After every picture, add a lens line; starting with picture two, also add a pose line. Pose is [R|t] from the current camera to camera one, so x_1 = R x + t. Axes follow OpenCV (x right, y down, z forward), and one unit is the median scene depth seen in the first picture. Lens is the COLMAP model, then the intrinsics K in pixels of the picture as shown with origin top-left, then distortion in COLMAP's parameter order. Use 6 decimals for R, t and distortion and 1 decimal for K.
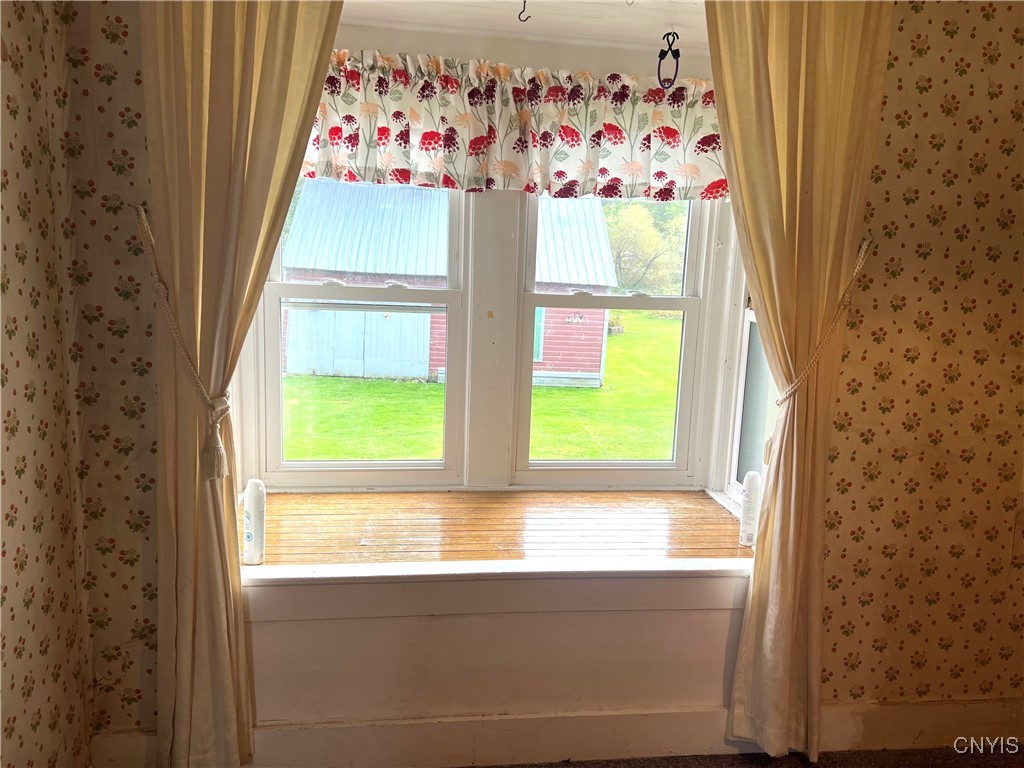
lens RADIAL K [[779.1, 0, 512.0], [0, 779.1, 384.0], [0, 0, 1]] dist [0.047711, -0.047909]
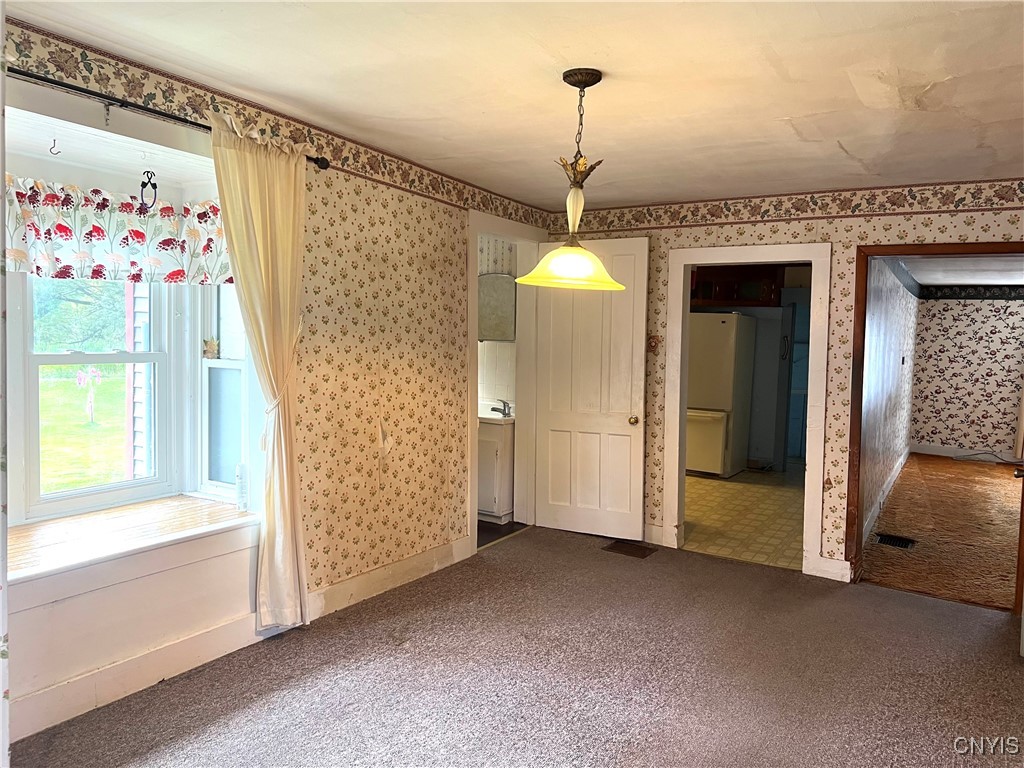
lens RADIAL K [[779.1, 0, 512.0], [0, 779.1, 384.0], [0, 0, 1]] dist [0.047711, -0.047909]
pose [[0.630700, -0.077200, 0.772177, -0.520486], [0.129607, 0.991543, -0.006729, 0.037438], [-0.765127, 0.104324, 0.635372, -0.388237]]
